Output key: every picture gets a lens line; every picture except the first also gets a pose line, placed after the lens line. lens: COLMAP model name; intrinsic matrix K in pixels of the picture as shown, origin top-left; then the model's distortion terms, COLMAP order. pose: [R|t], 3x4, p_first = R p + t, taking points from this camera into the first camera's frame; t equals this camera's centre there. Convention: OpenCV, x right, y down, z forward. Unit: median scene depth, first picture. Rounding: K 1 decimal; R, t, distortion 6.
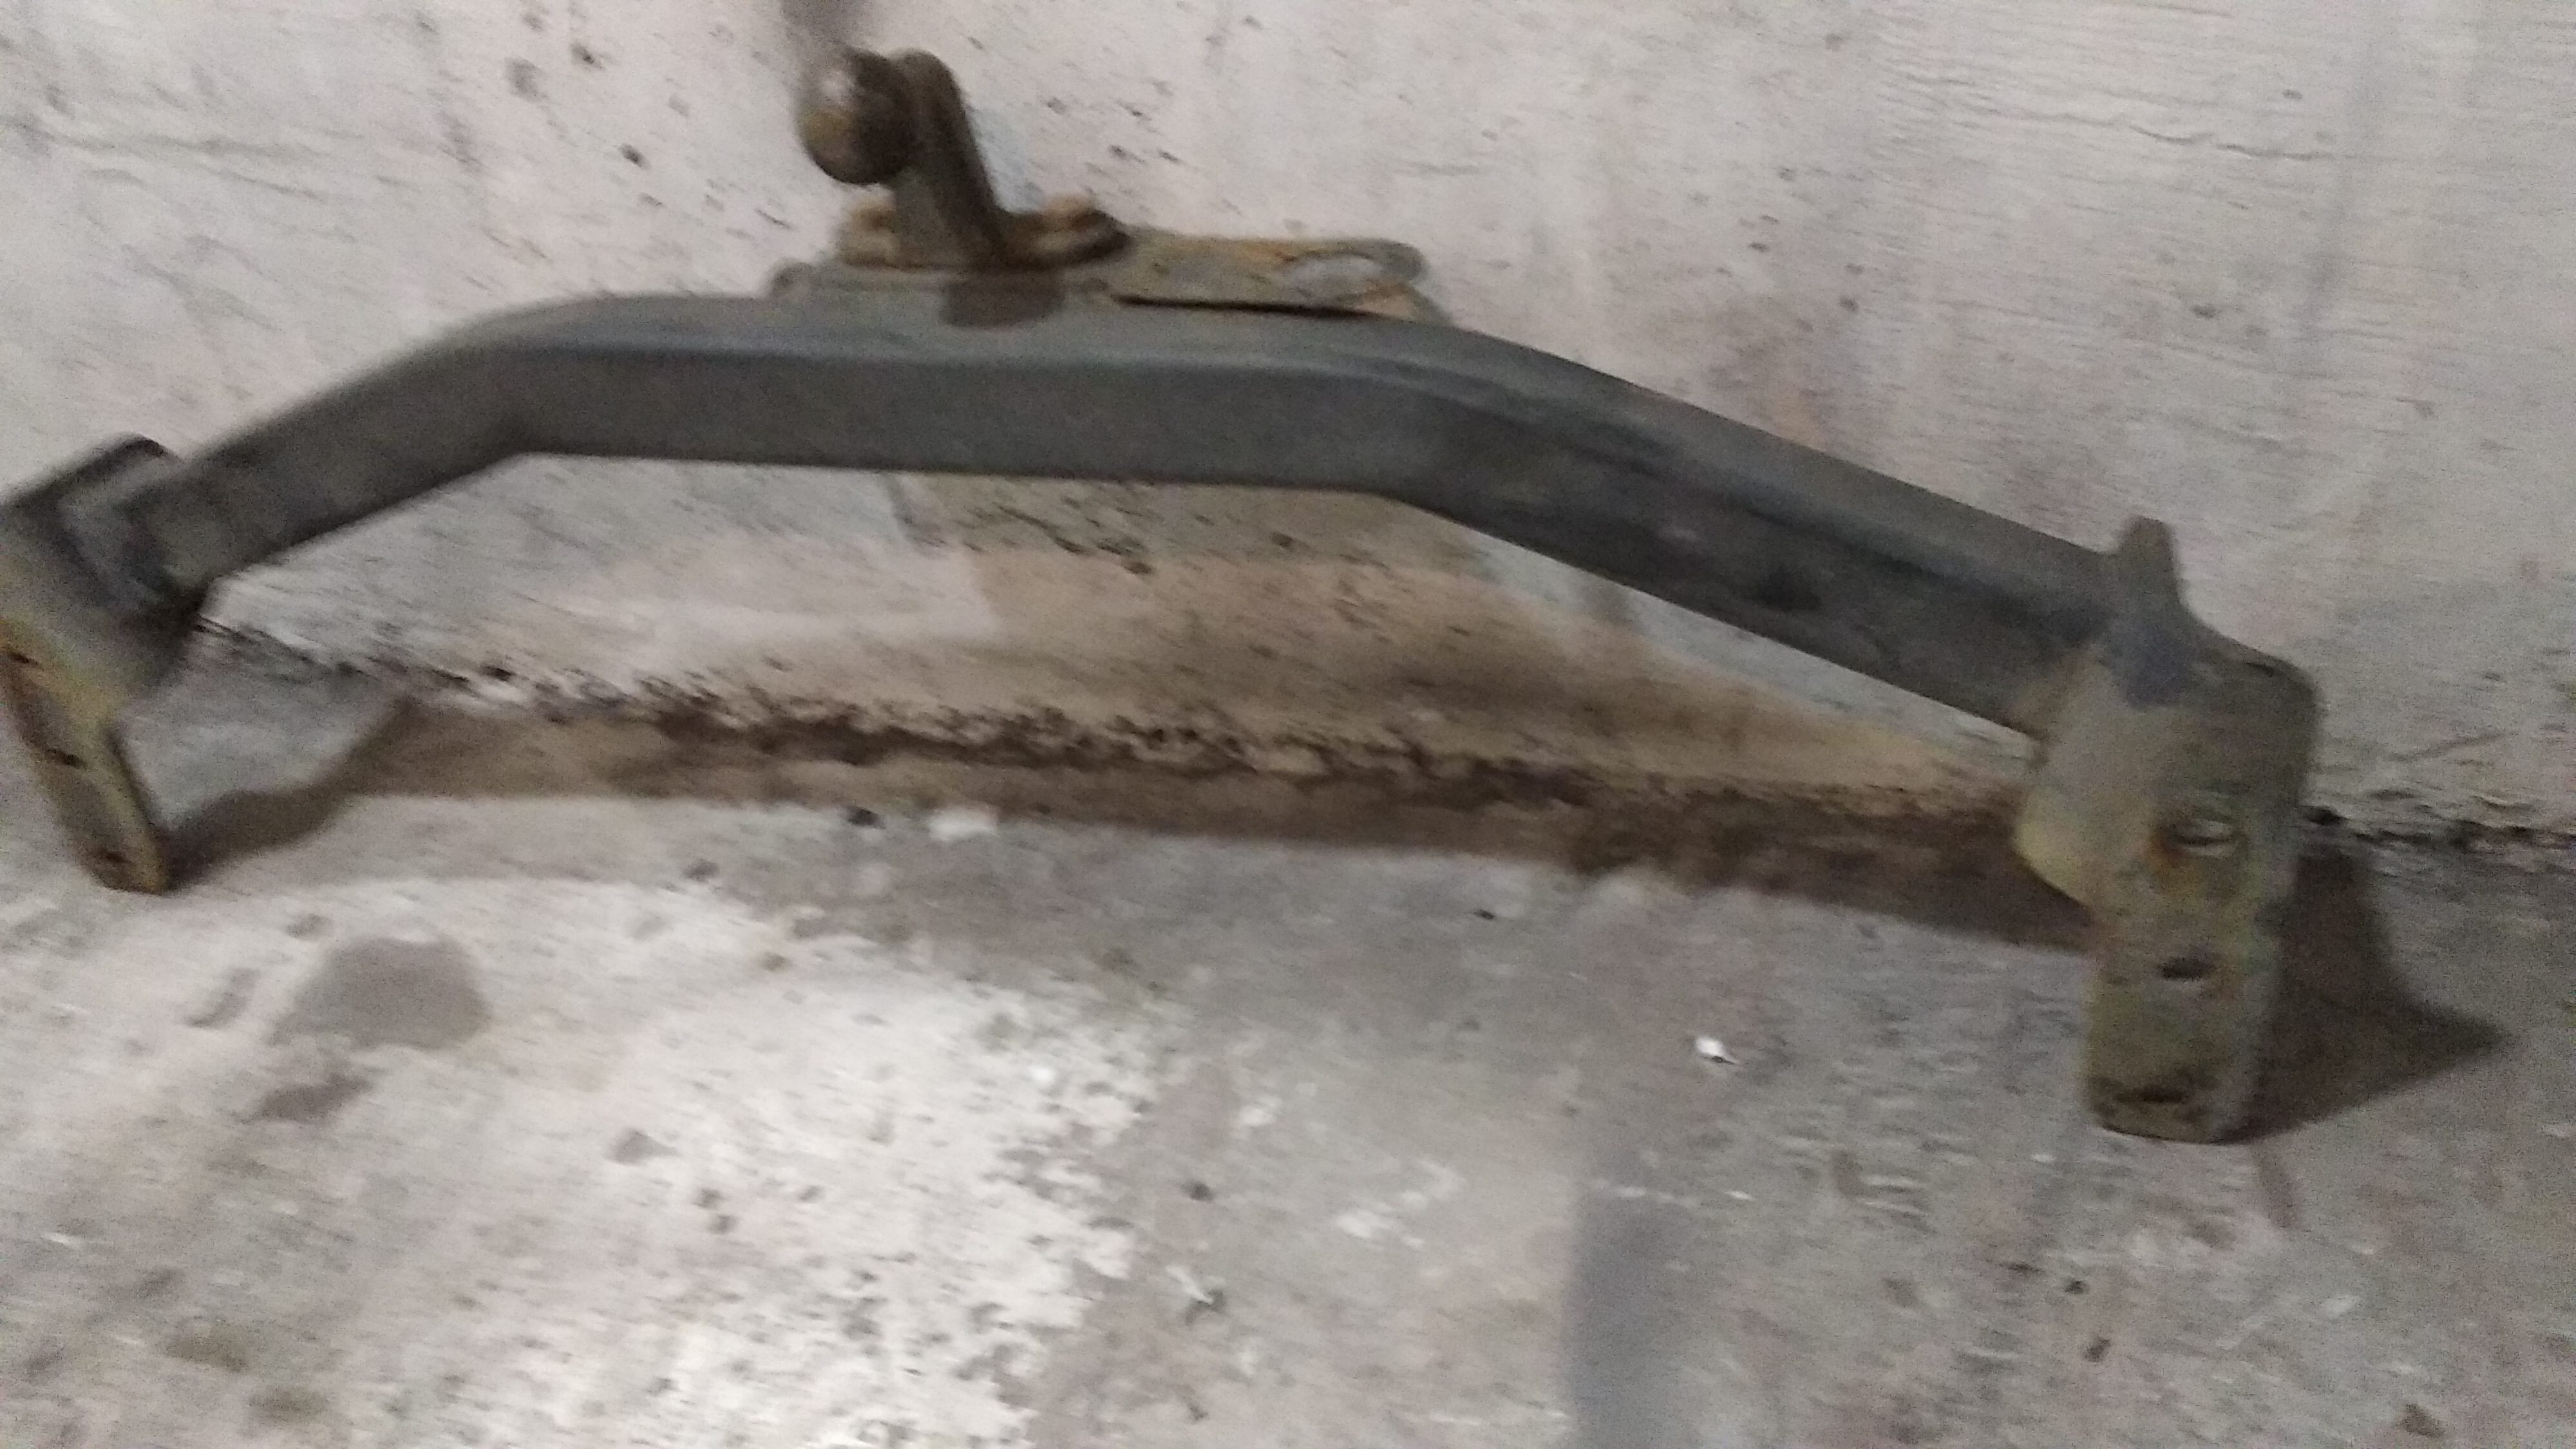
lens RADIAL K [[2008.7, 0, 1334.4], [0, 2008.7, 725.6], [0, 0, 1]] dist [0.021981, -0.041491]
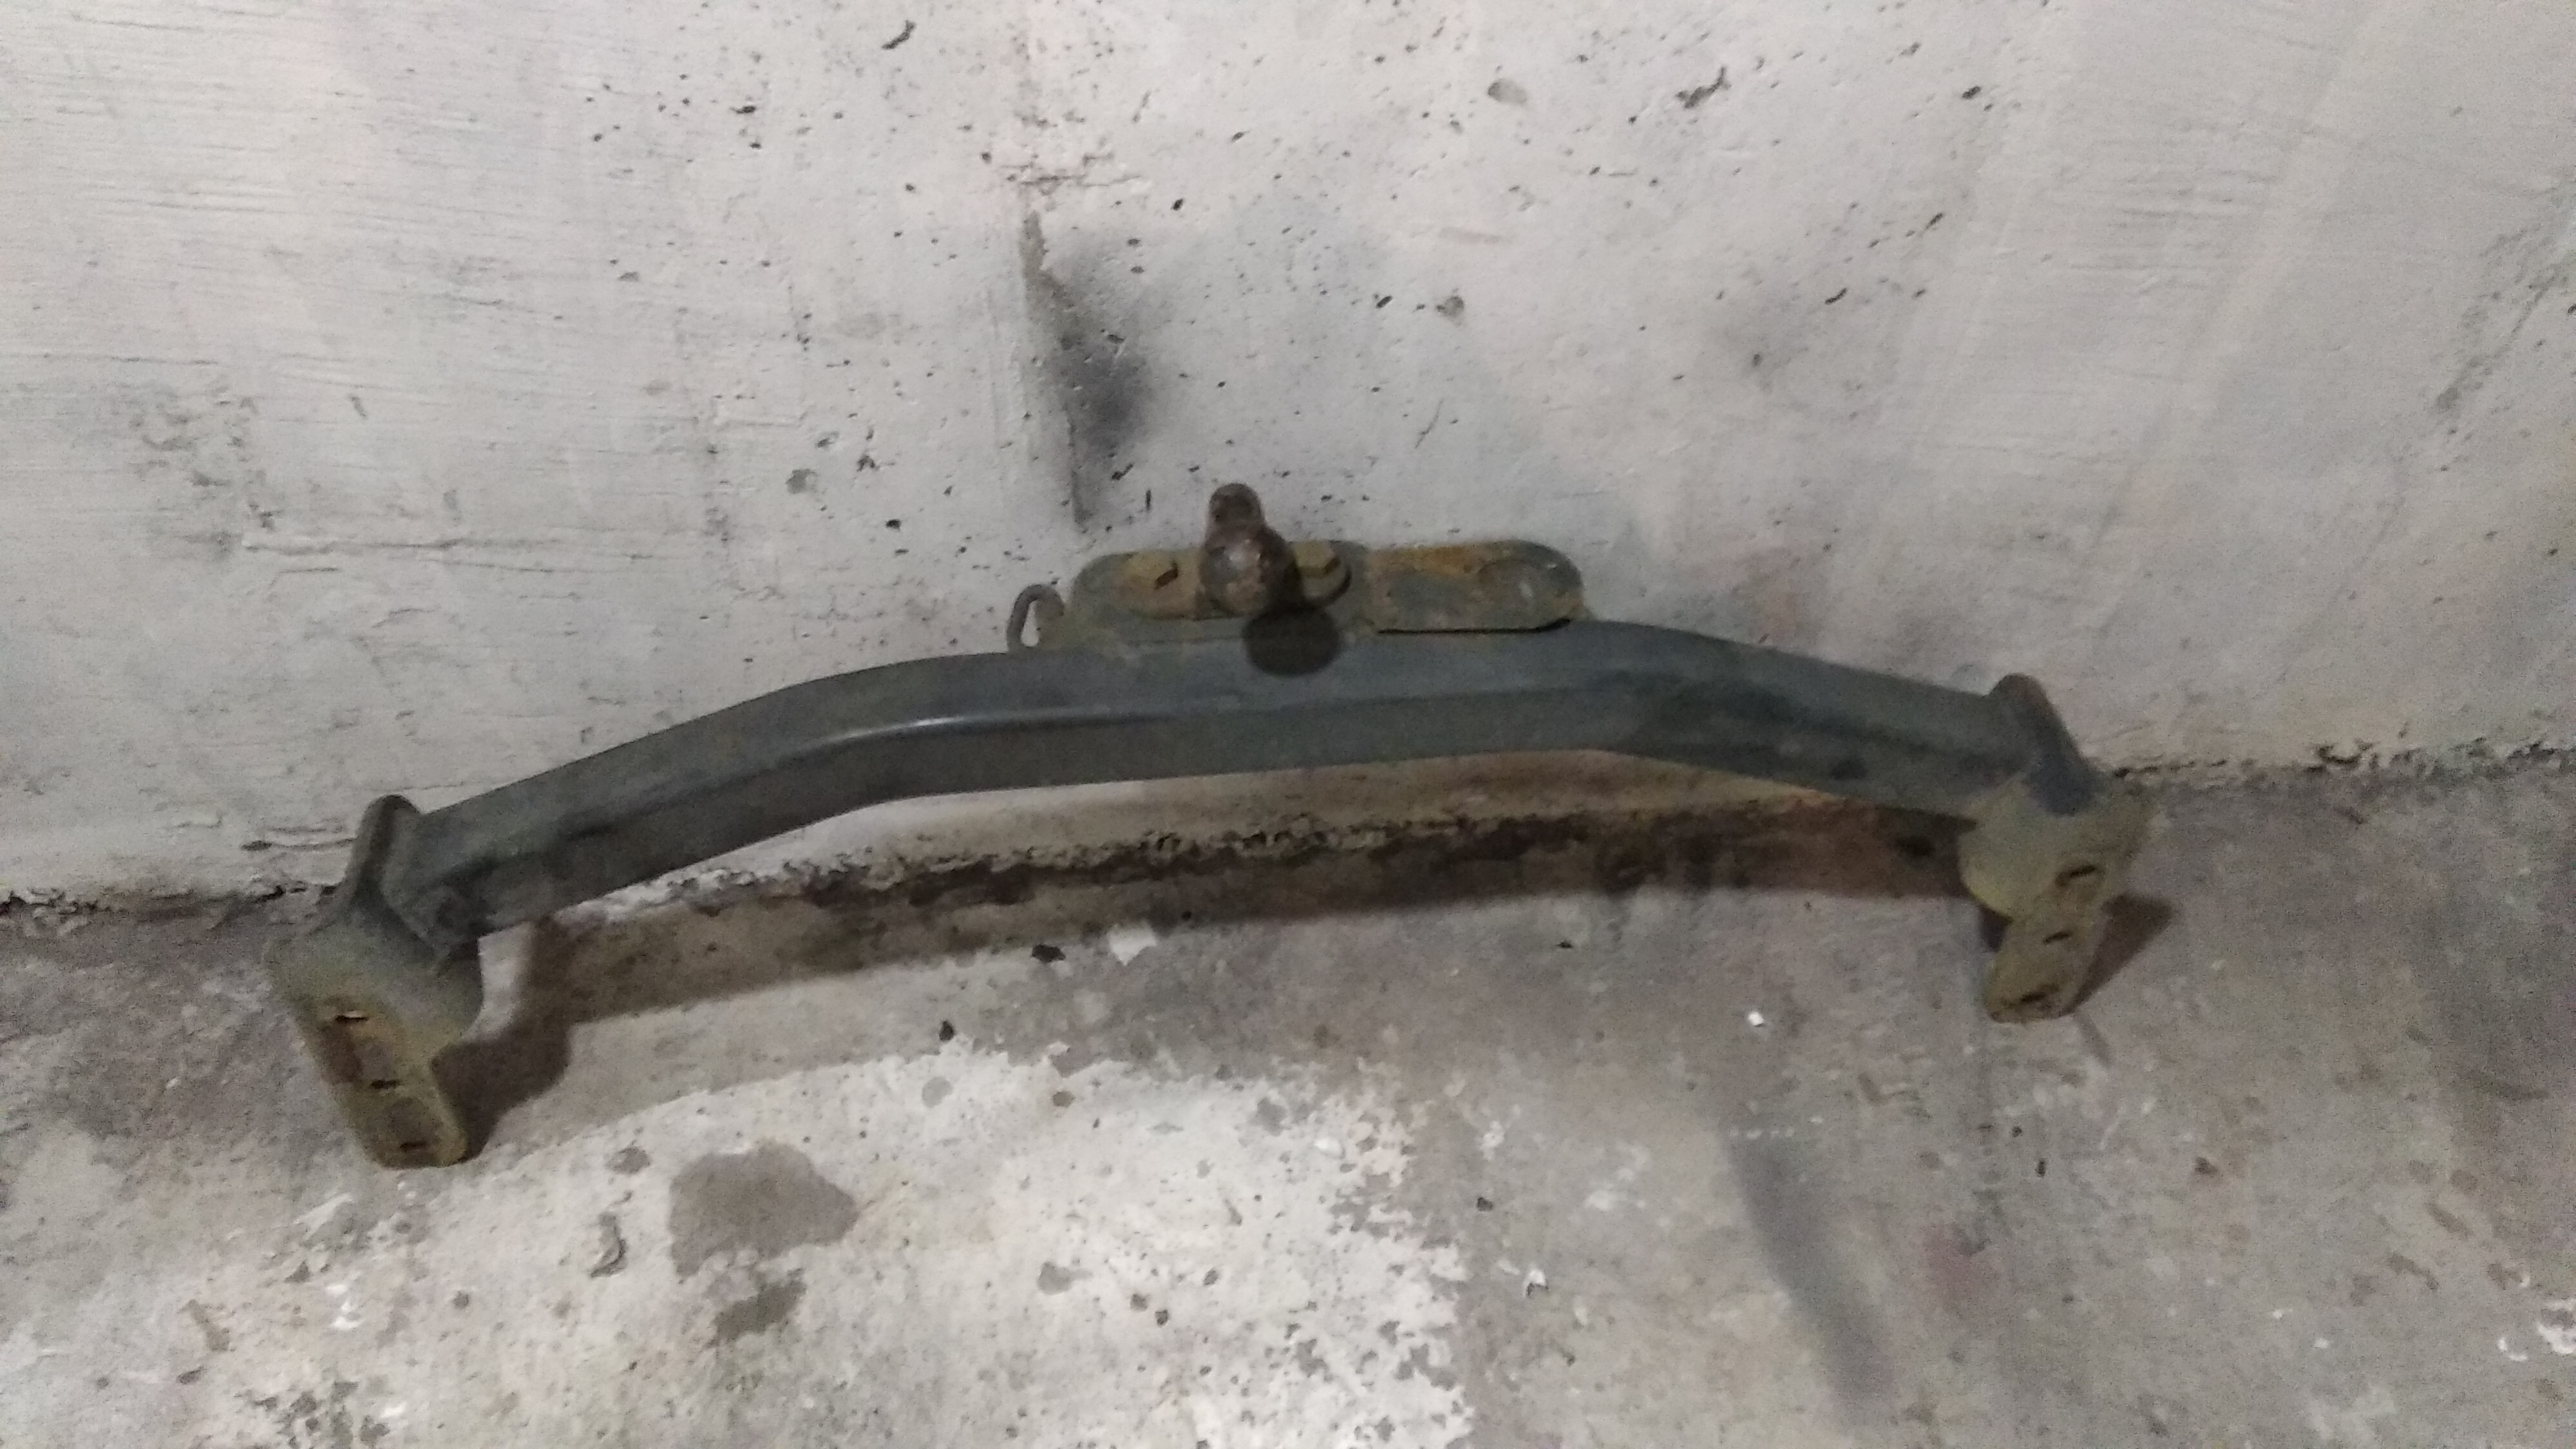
lens RADIAL K [[2036.5, 0, 1351.8], [0, 2036.5, 713.0], [0, 0, 1]] dist [0.025655, -0.073439]
pose [[0.912076, -0.196844, 0.359681, -0.577004], [0.115819, 0.965185, 0.234529, -0.441788], [-0.393325, -0.172251, 0.903120, -0.228803]]
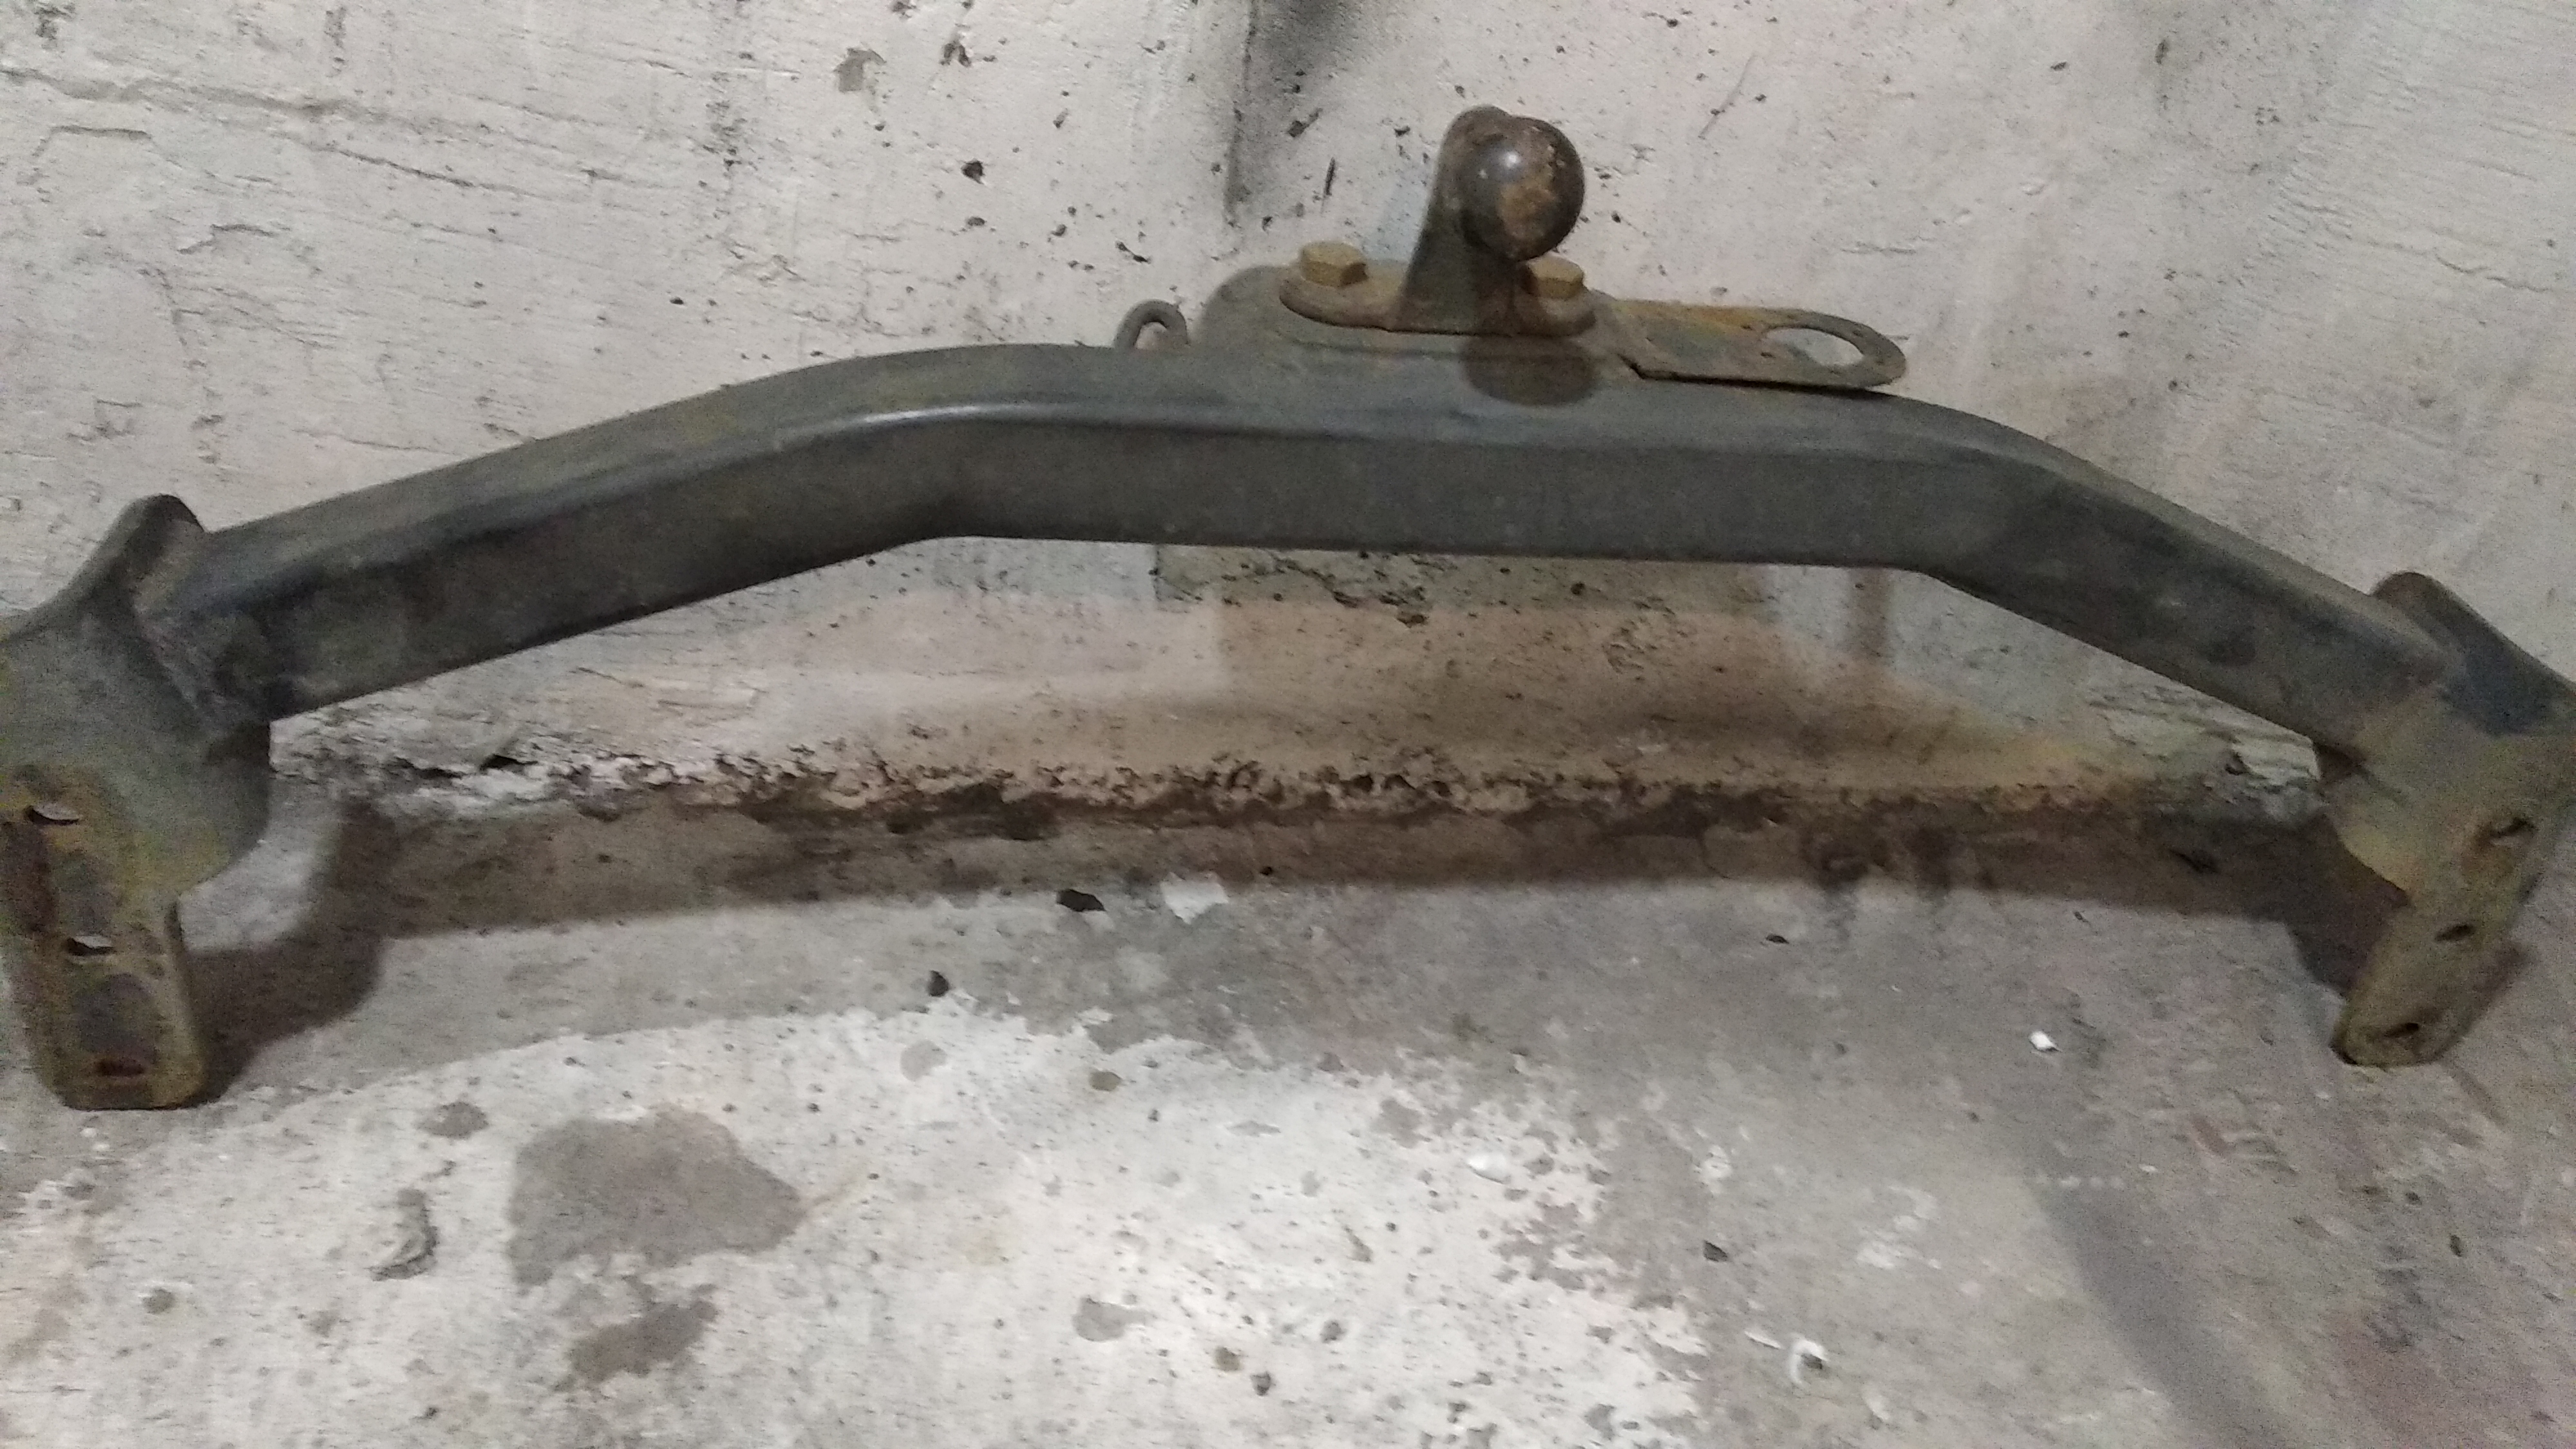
lens RADIAL K [[2008.7, 0, 1334.4], [0, 2008.7, 725.6], [0, 0, 1]] dist [0.021981, -0.041491]
pose [[0.883980, -0.068914, 0.462418, -0.642115], [0.044213, 0.996966, 0.064058, -0.100521], [-0.465430, -0.036182, 0.884345, 0.183798]]
